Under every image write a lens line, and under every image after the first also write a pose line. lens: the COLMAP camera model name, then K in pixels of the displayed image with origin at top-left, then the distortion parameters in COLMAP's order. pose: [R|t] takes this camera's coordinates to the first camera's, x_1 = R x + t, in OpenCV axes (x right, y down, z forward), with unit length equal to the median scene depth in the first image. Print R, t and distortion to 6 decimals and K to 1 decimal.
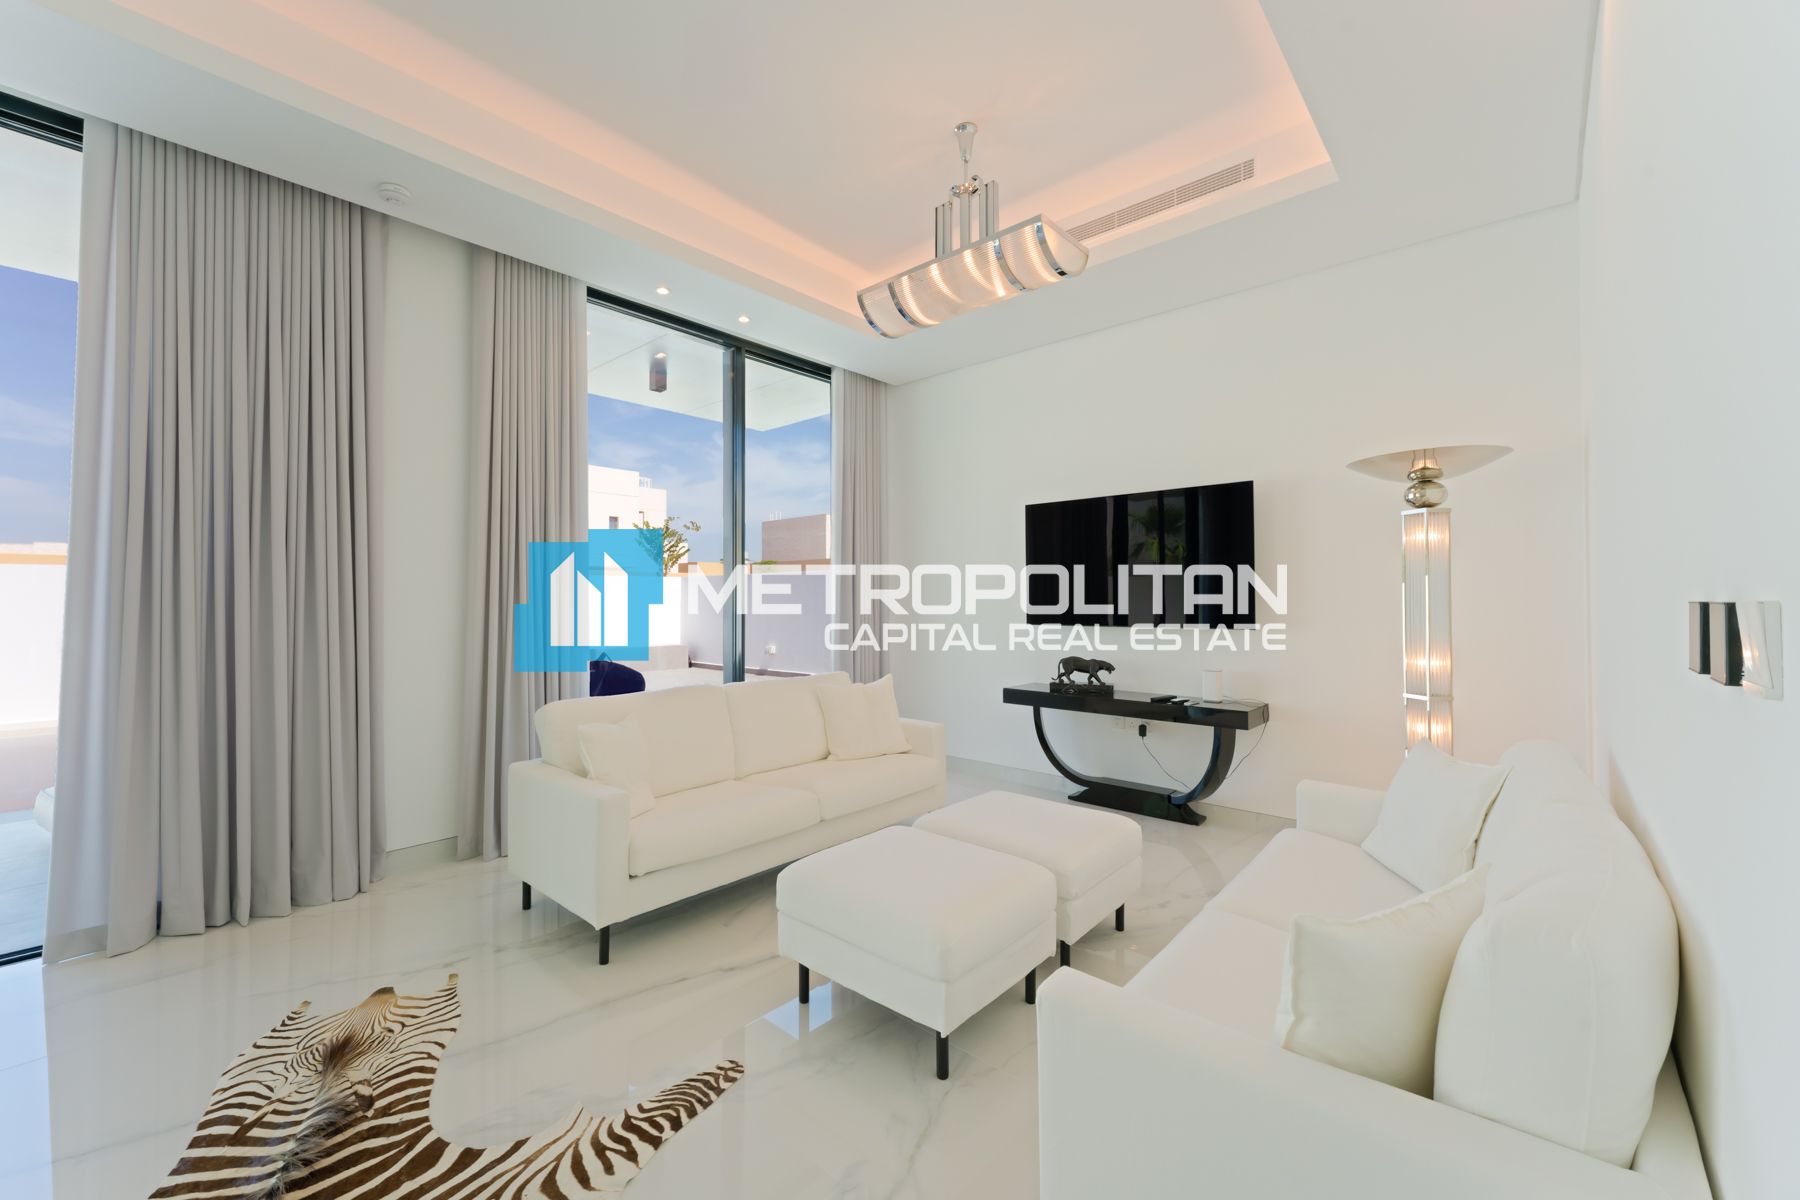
lens RADIAL K [[742.4, 0, 884.7], [0, 742.4, 593.5], [0, 0, 1]] dist [0.010351, -0.000125]
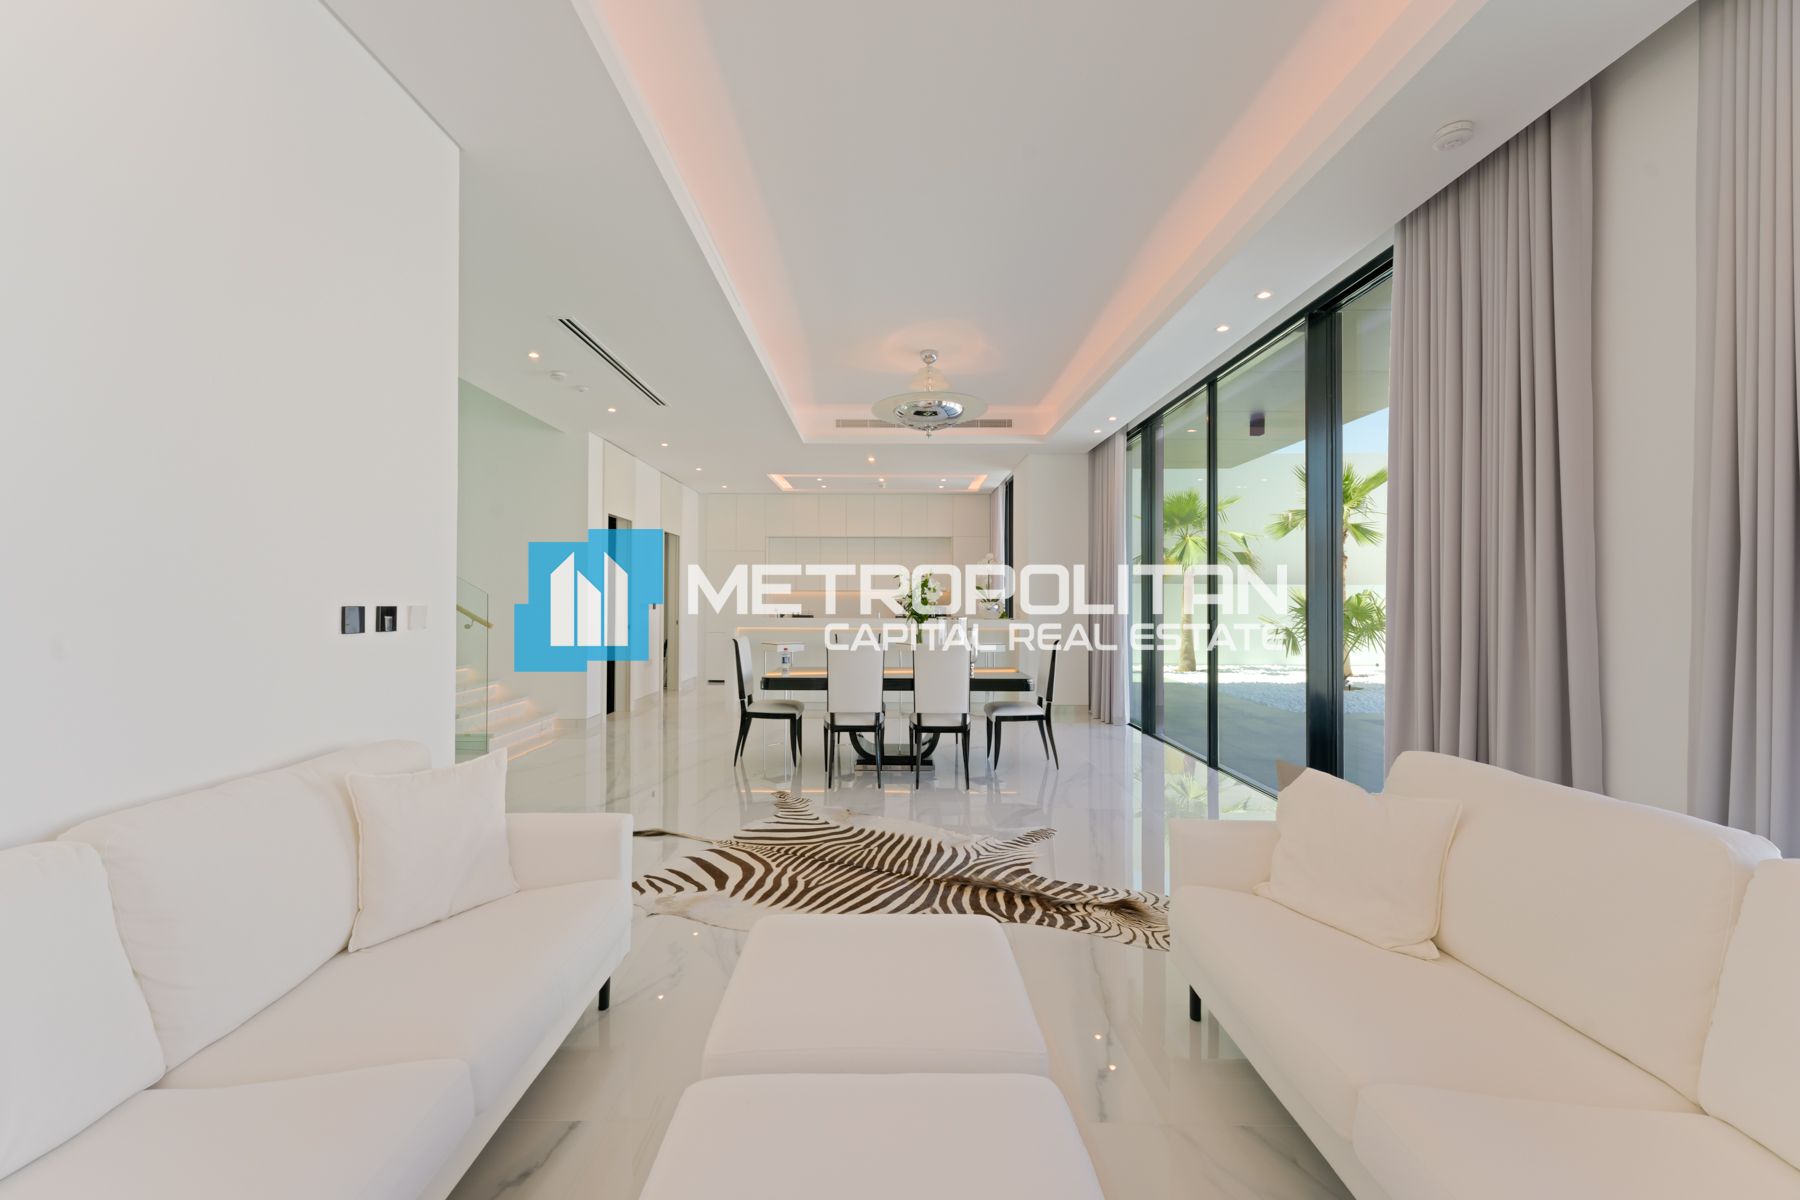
lens RADIAL K [[715.0, 0, 876.2], [0, 715.0, 593.9], [0, 0, 1]] dist [0.006601, -0.000270]
pose [[-0.745812, 0.003095, -0.666149, 0.626622], [0.009265, 0.999941, -0.005728, -0.000211], [0.666092, -0.010444, -0.745797, 1.879229]]
